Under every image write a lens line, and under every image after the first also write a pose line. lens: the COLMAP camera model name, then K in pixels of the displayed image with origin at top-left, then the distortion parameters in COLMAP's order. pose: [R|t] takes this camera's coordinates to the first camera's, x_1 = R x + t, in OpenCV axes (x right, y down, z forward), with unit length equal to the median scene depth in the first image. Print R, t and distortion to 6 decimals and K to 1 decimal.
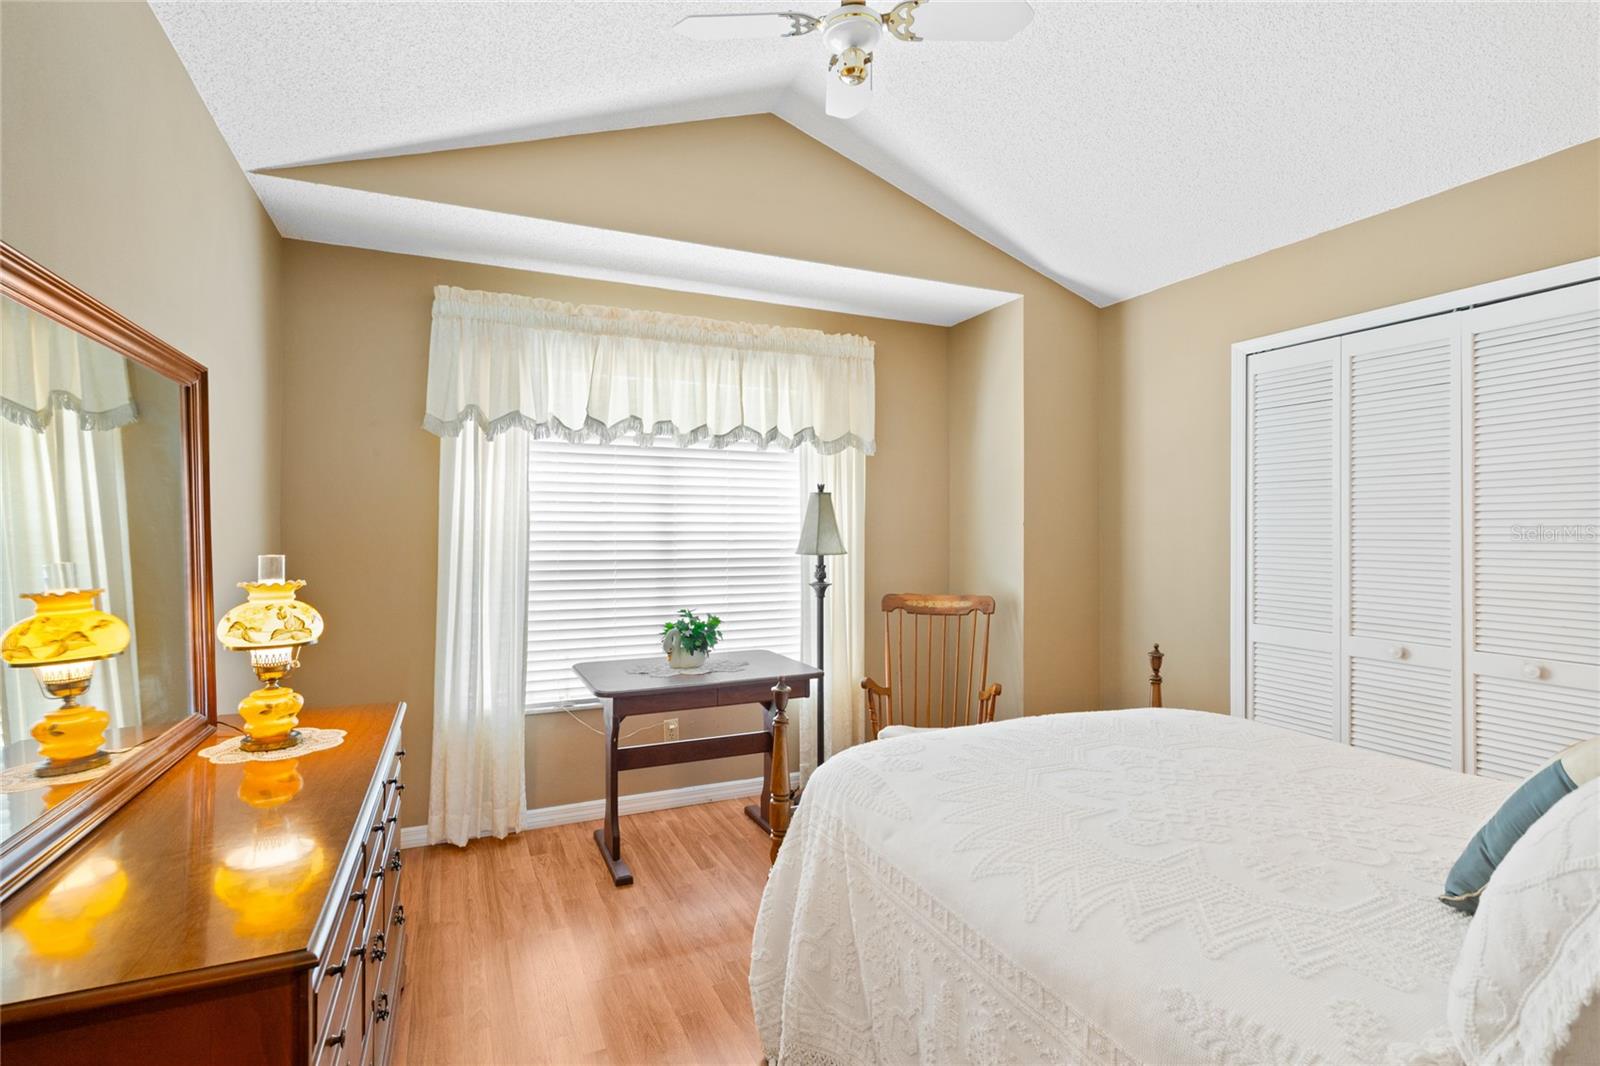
lens RADIAL K [[765.1, 0, 812.7], [0, 765.1, 529.9], [0, 0, 1]] dist [-0.002647, -0.000729]
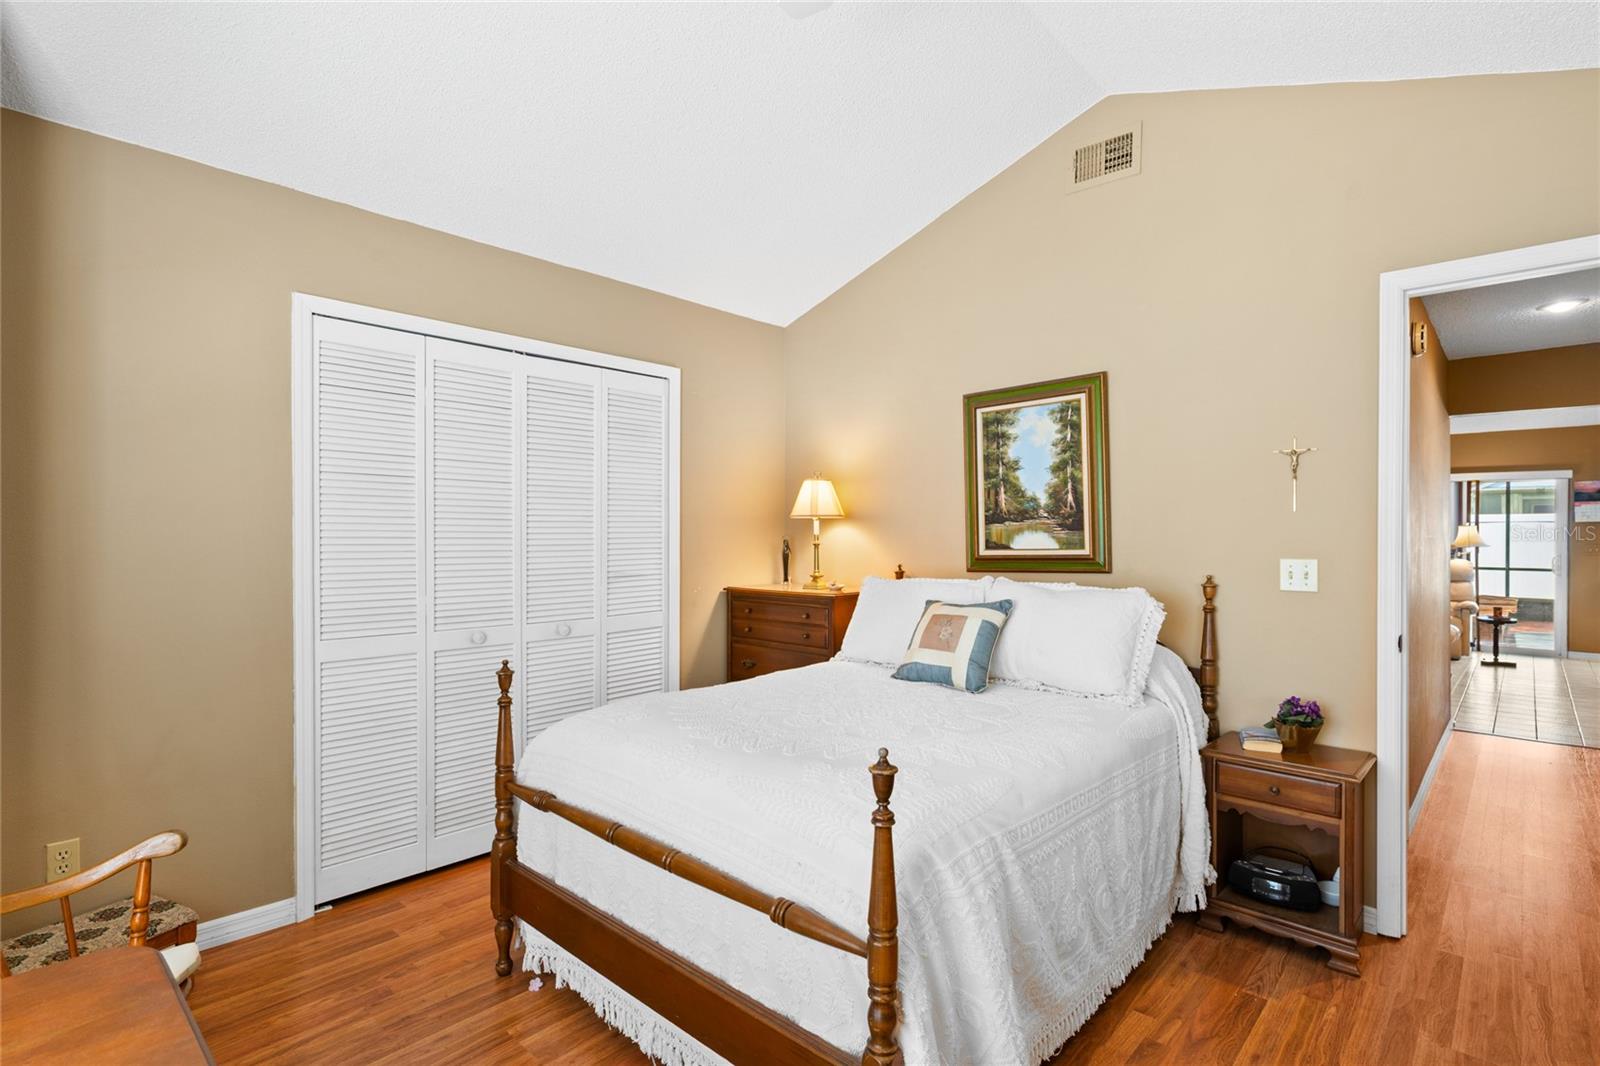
lens RADIAL K [[765.1, 0, 812.7], [0, 765.1, 529.9], [0, 0, 1]] dist [-0.002647, -0.000729]
pose [[-0.387496, 0.004258, 0.921862, -0.434721], [-0.003066, 0.999978, -0.005908, 0.006108], [-0.921866, -0.005115, -0.387474, 0.920207]]
